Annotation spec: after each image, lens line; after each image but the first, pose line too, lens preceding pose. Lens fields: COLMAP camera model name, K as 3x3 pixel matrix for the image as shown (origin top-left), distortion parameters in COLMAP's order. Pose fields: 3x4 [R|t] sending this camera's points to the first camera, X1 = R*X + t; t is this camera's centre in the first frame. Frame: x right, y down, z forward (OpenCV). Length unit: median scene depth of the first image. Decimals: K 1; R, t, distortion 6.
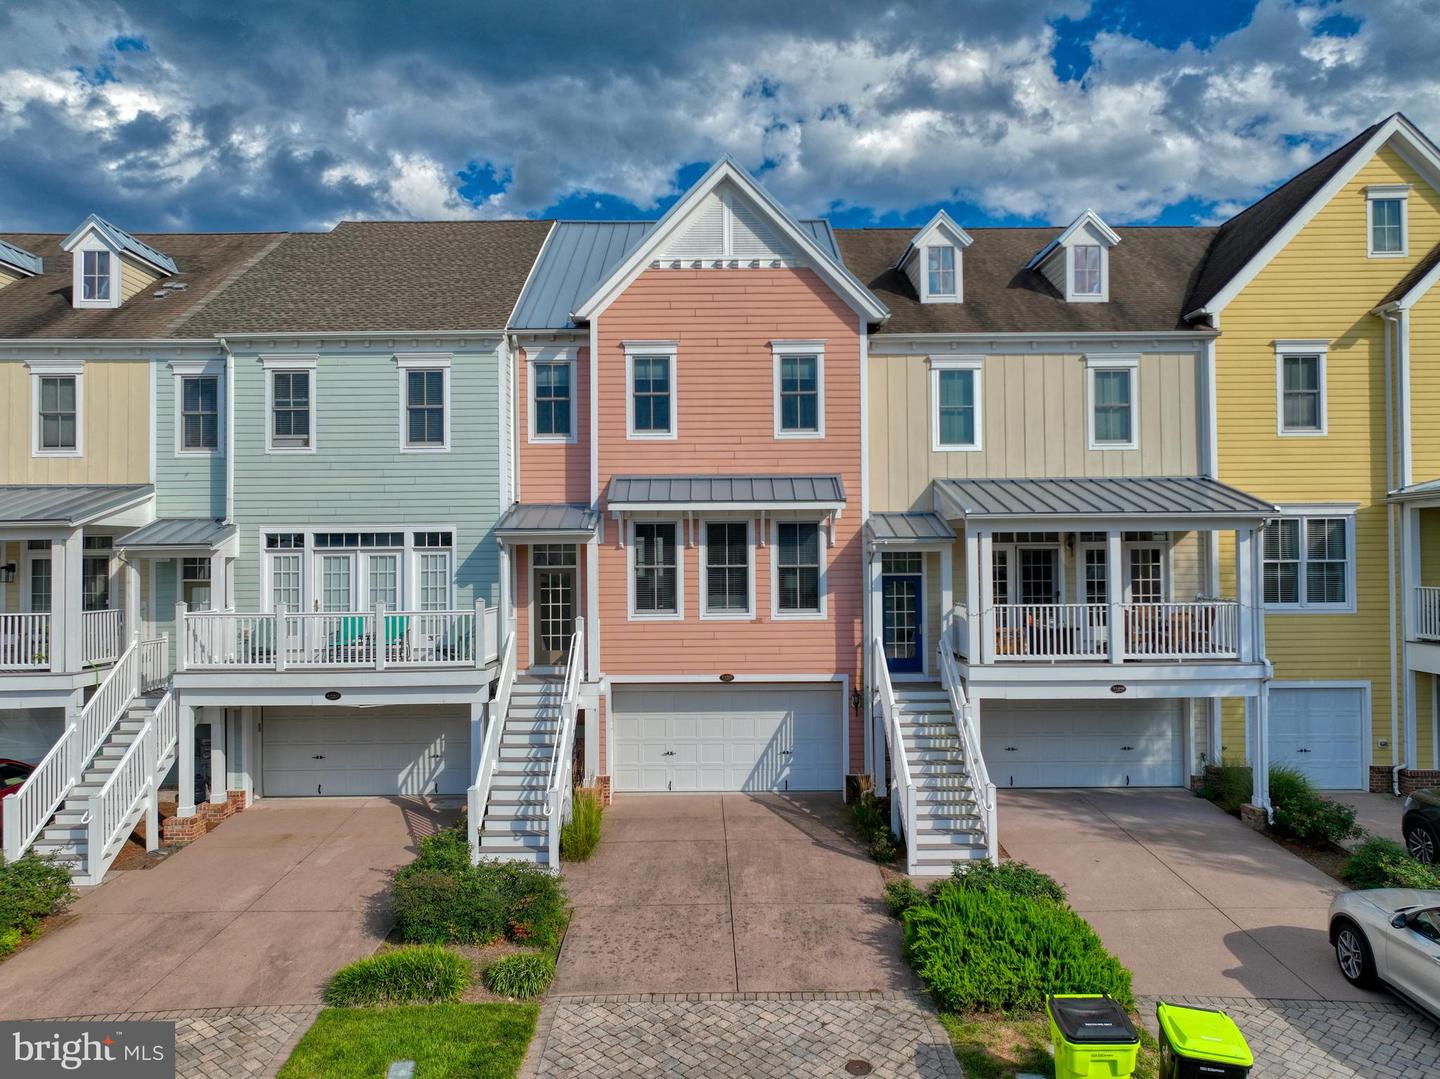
lens RADIAL K [[1008.8, 0, 722.3], [0, 1008.8, 537.0], [0, 0, 1]] dist [0.000144, 0.009753]
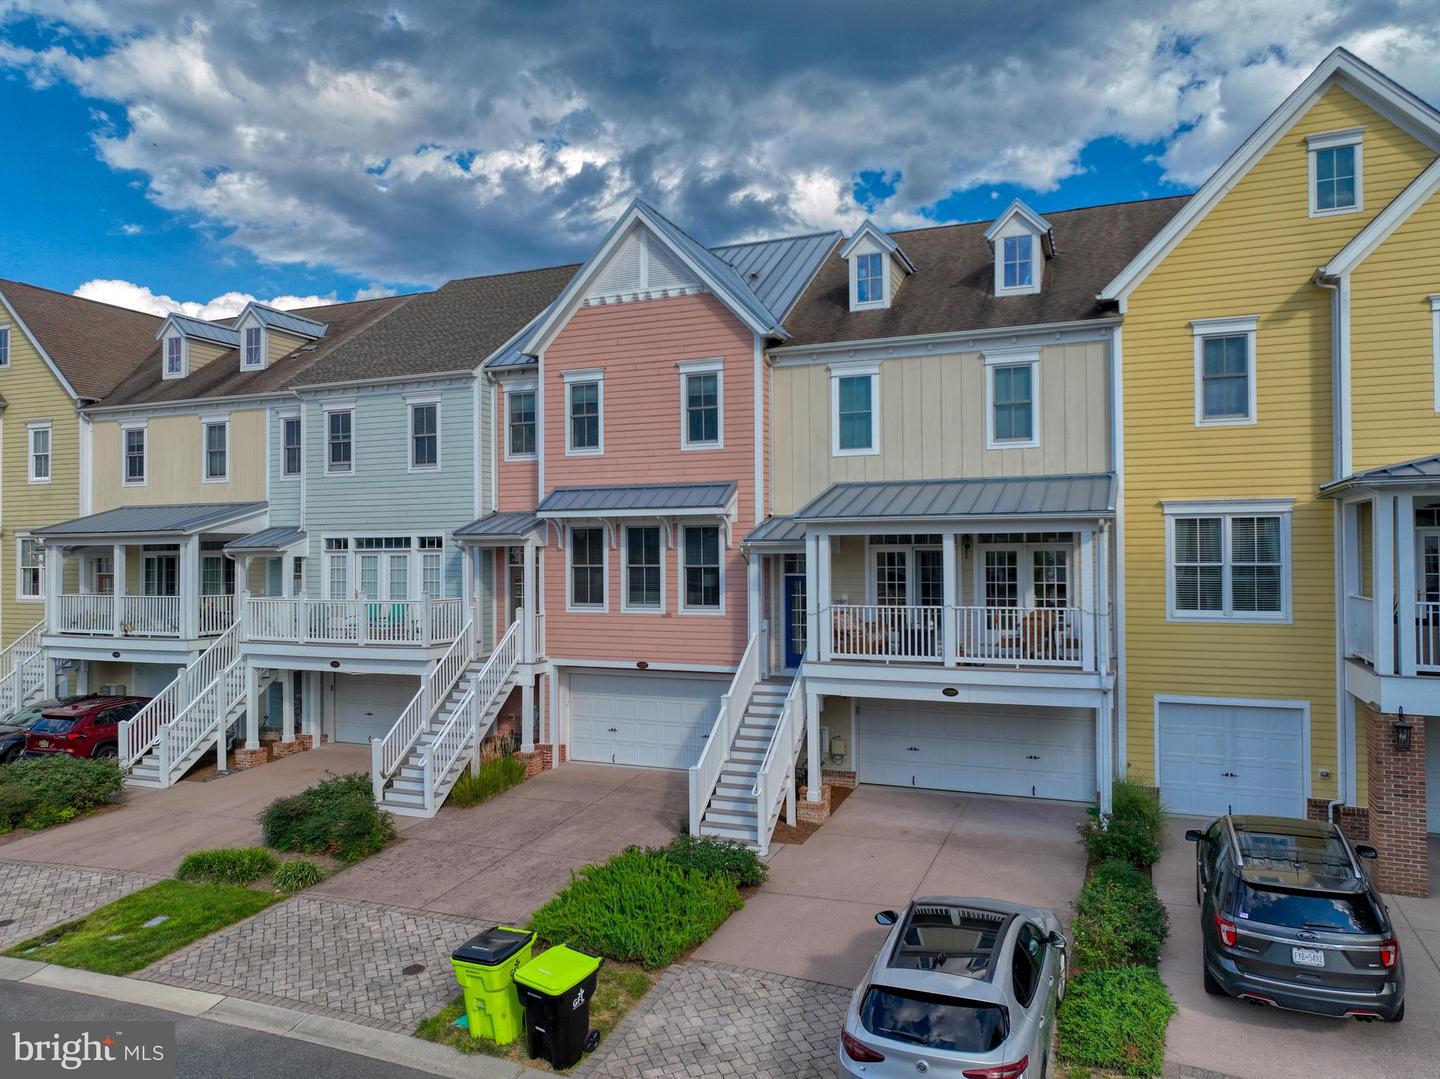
lens RADIAL K [[1008.8, 0, 724.0], [0, 1008.8, 536.4], [0, 0, 1]] dist [0.000144, 0.009753]
pose [[0.924133, -0.004679, -0.382042, 0.515233], [0.005670, 0.999983, 0.001468, -0.004937], [0.382029, -0.003523, 0.924144, -0.002411]]
